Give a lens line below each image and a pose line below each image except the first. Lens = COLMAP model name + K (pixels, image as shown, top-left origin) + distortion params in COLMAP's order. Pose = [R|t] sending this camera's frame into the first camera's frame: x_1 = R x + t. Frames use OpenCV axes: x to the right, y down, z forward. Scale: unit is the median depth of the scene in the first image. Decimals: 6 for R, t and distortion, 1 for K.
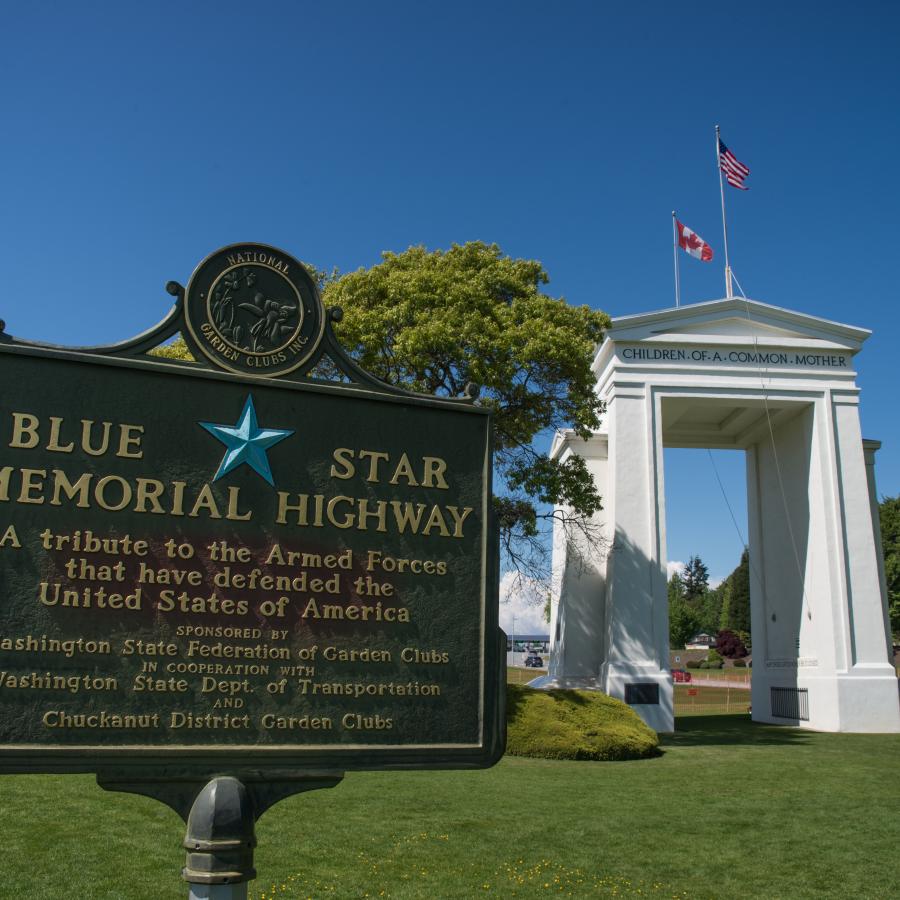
lens RADIAL K [[948.5, 0, 450.0], [0, 948.5, 450.0], [0, 0, 1]] dist [-0.105919, 0.062137]
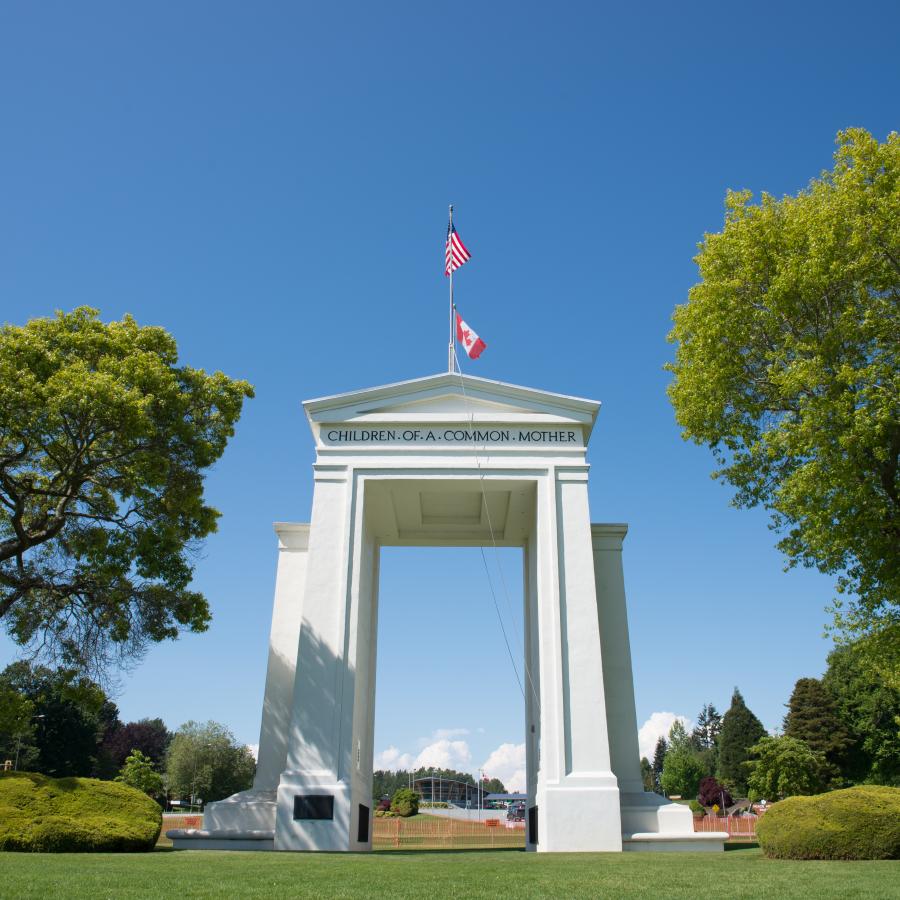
lens RADIAL K [[948.5, 0, 450.0], [0, 948.5, 450.0], [0, 0, 1]] dist [-0.105919, 0.062137]
pose [[0.998762, -0.030307, -0.039446, 0.343704], [0.023398, 0.985993, -0.165140, 0.070114], [0.043899, 0.164013, 0.985481, 0.081128]]
